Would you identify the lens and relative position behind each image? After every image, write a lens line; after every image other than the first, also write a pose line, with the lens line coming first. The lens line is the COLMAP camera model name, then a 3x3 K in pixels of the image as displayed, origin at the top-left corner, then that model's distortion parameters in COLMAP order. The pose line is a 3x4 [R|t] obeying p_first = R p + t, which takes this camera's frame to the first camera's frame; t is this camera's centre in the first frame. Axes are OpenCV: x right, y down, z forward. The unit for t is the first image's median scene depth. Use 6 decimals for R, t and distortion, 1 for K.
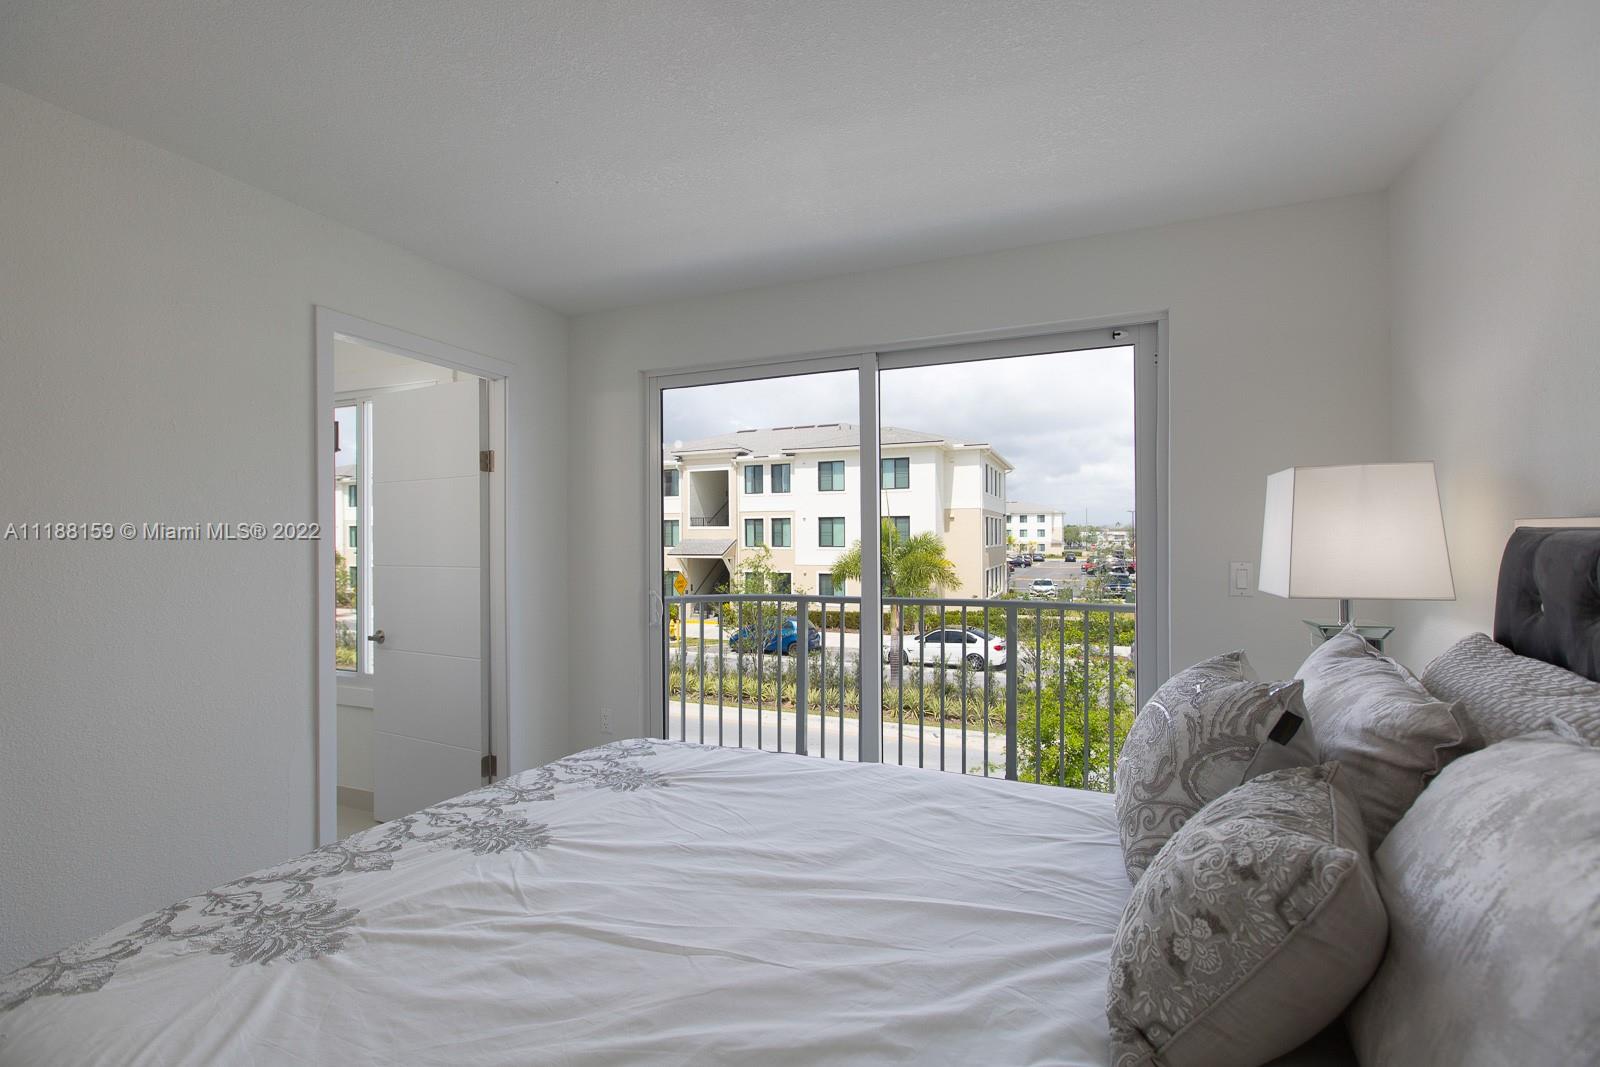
lens RADIAL K [[749.4, 0, 805.1], [0, 749.4, 545.5], [0, 0, 1]] dist [-0.006790, -0.000263]
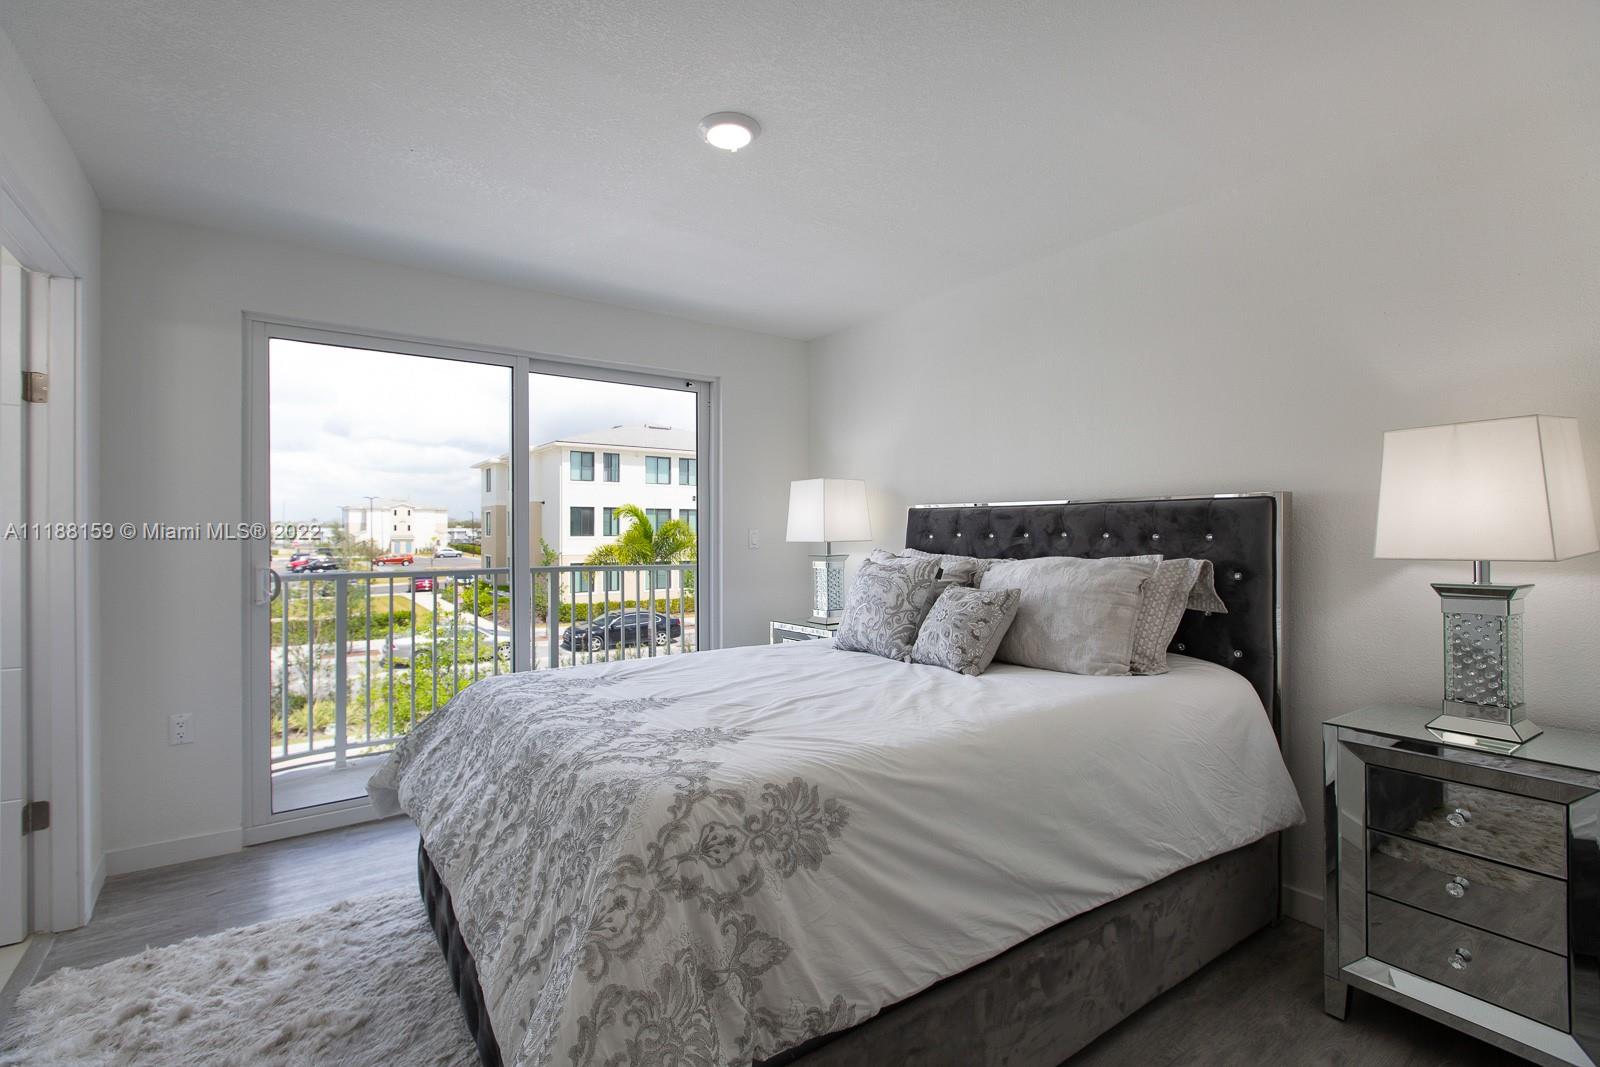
lens RADIAL K [[715.3, 0, 821.8], [0, 715.3, 533.7], [0, 0, 1]] dist [-0.003437, -0.000305]
pose [[0.497358, 0.003616, 0.867538, -0.747562], [0.009723, 0.999905, -0.009741, 0.047145], [-0.867491, 0.013280, 0.497276, 0.022790]]
